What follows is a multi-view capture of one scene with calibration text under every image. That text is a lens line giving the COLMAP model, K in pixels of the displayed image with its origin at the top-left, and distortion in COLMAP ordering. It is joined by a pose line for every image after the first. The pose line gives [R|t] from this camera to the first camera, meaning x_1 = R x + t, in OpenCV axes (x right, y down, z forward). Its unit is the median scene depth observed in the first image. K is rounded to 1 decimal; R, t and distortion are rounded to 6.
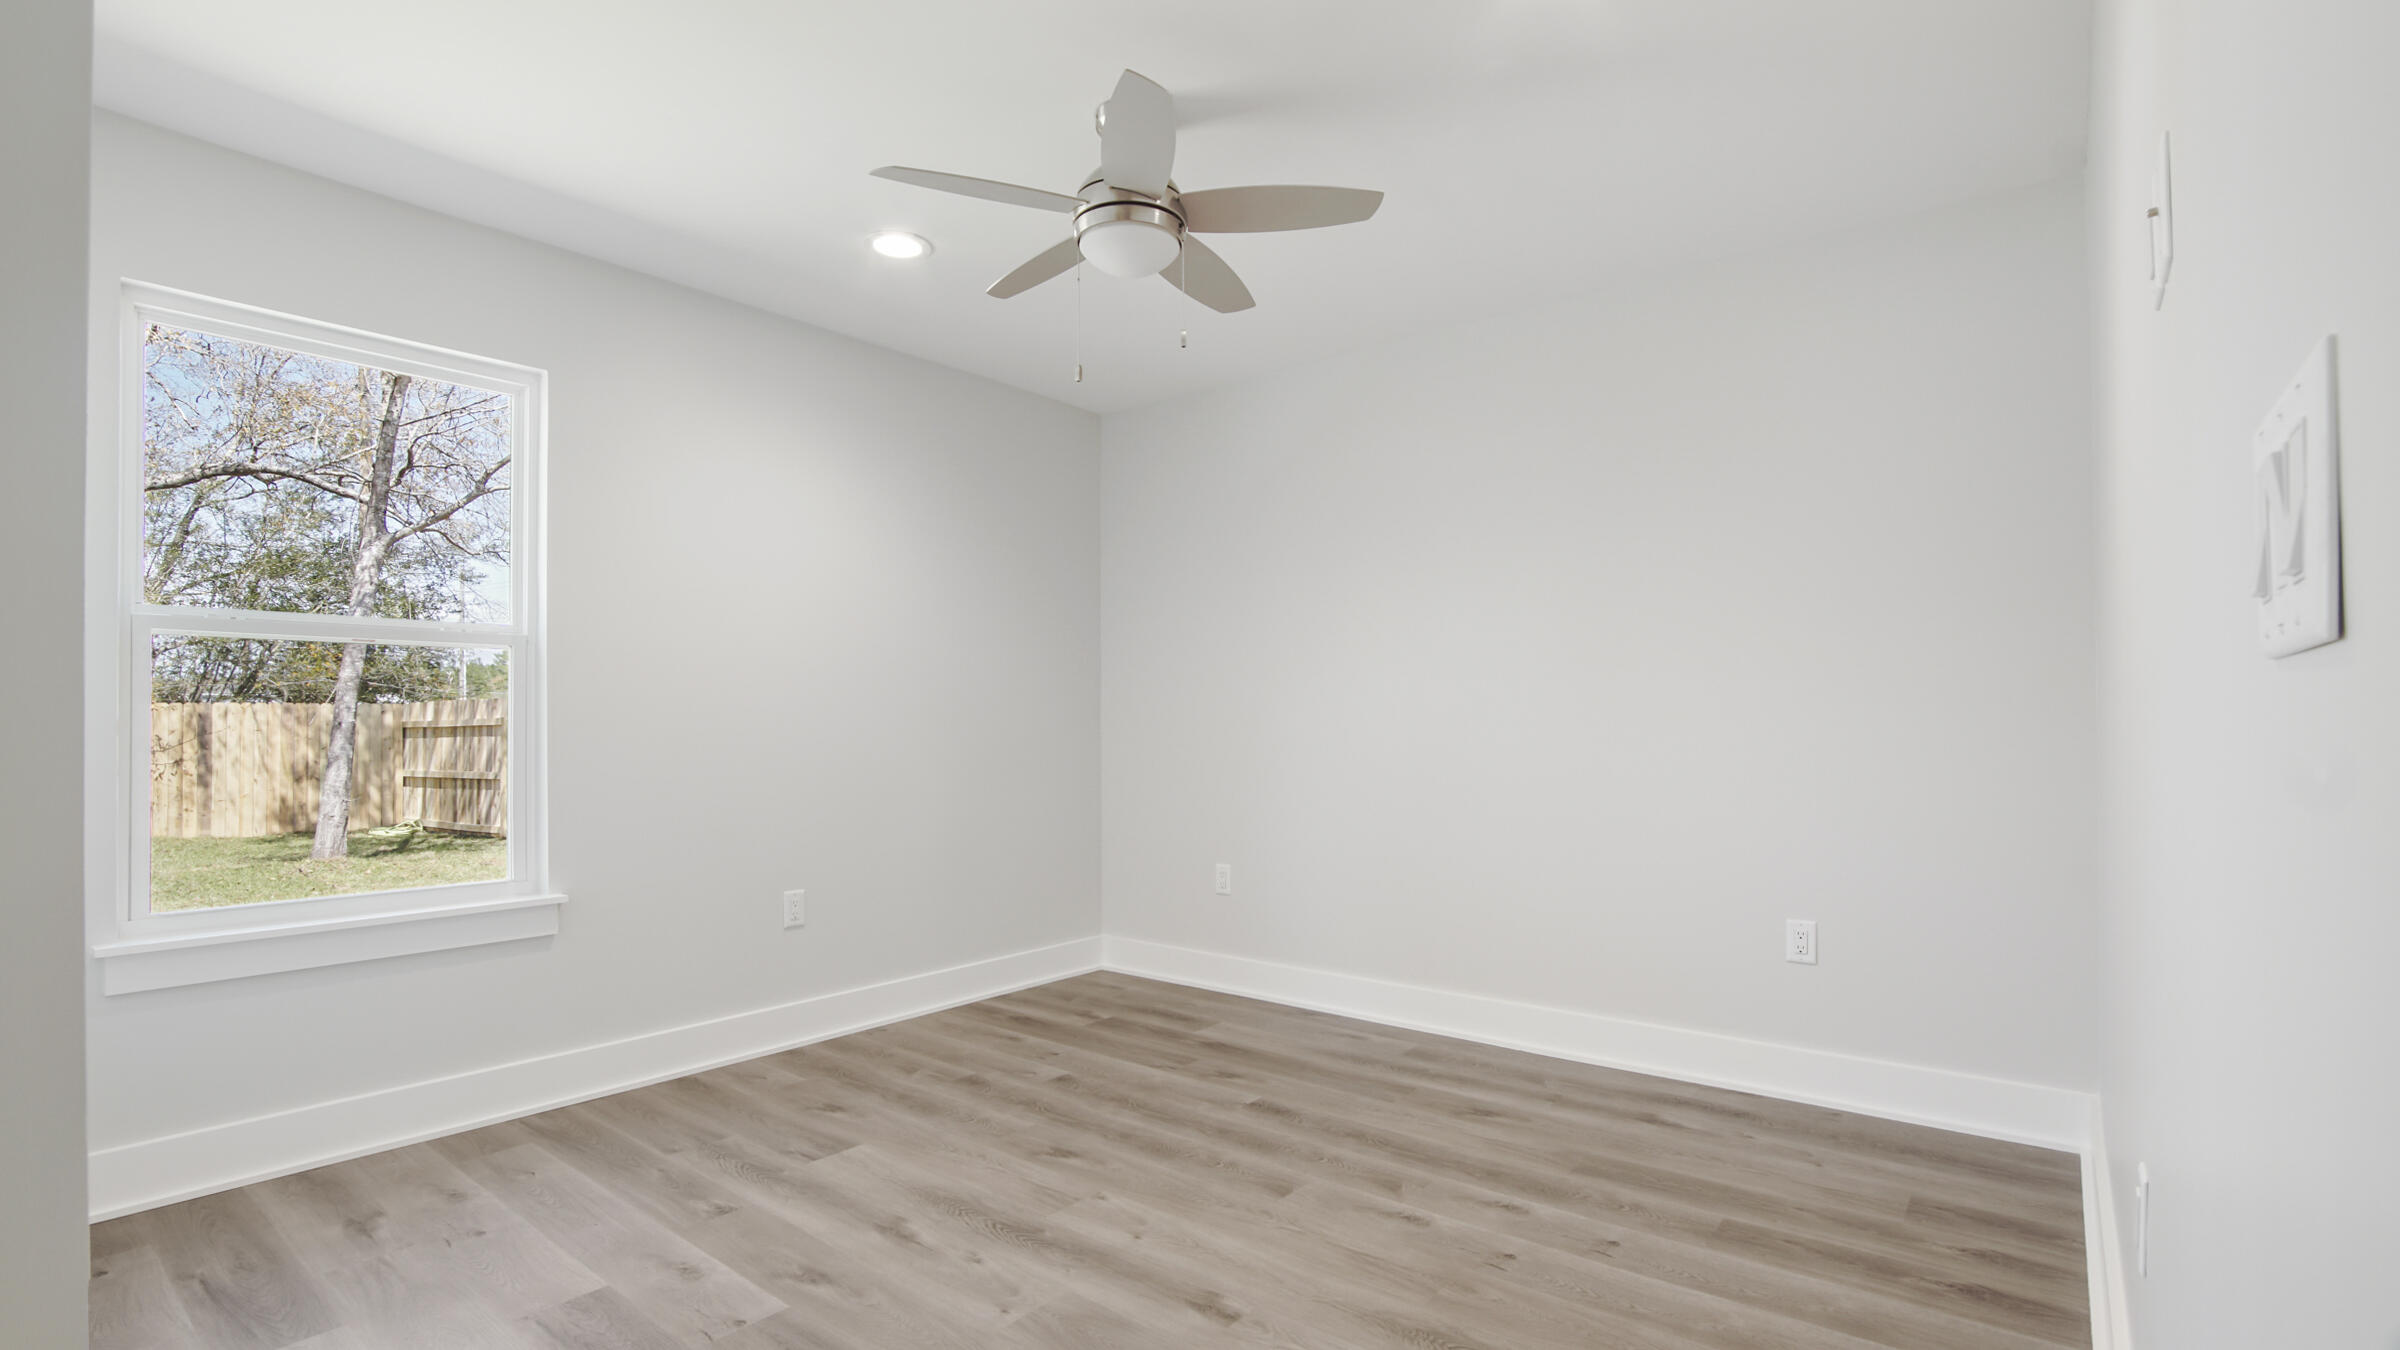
lens RADIAL K [[1098.4, 0, 1239.9], [0, 1098.4, 687.6], [0, 0, 1]] dist [-0.038753, 0.008143]
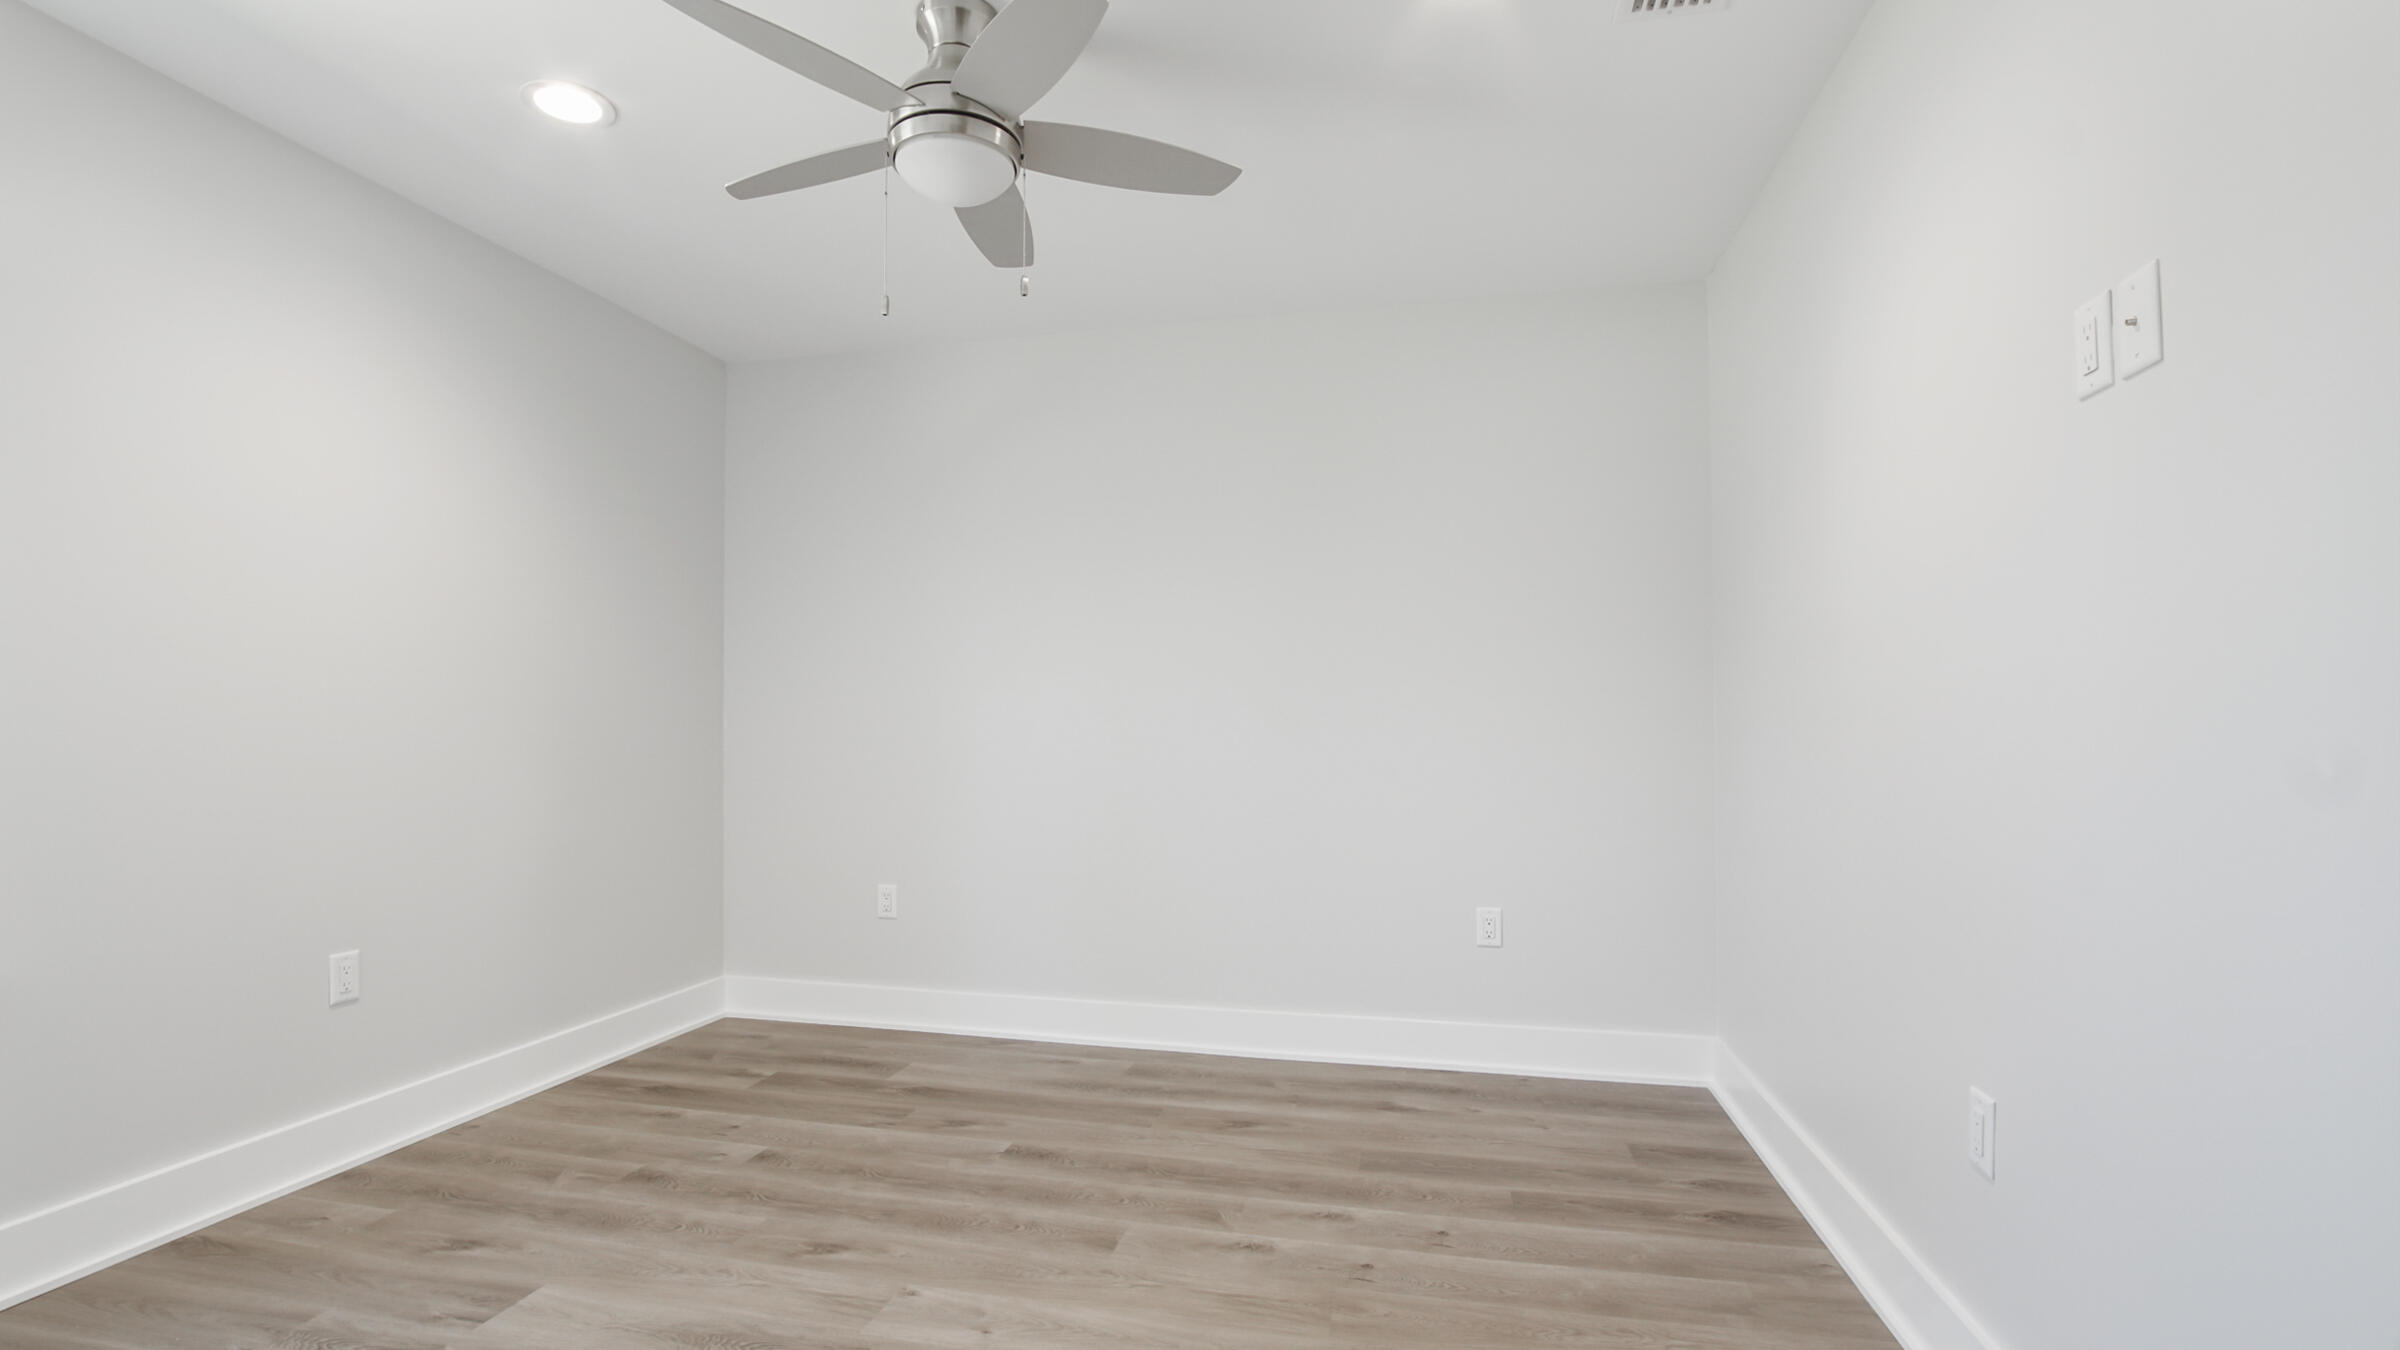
lens RADIAL K [[1098.4, 0, 1188.1], [0, 1098.4, 689.1], [0, 0, 1]] dist [-0.038753, 0.008143]
pose [[0.904072, 0.019276, 0.426945, -0.263022], [-0.017717, 0.999814, -0.007623, 0.006777], [-0.427012, -0.000672, 0.904246, 0.138999]]
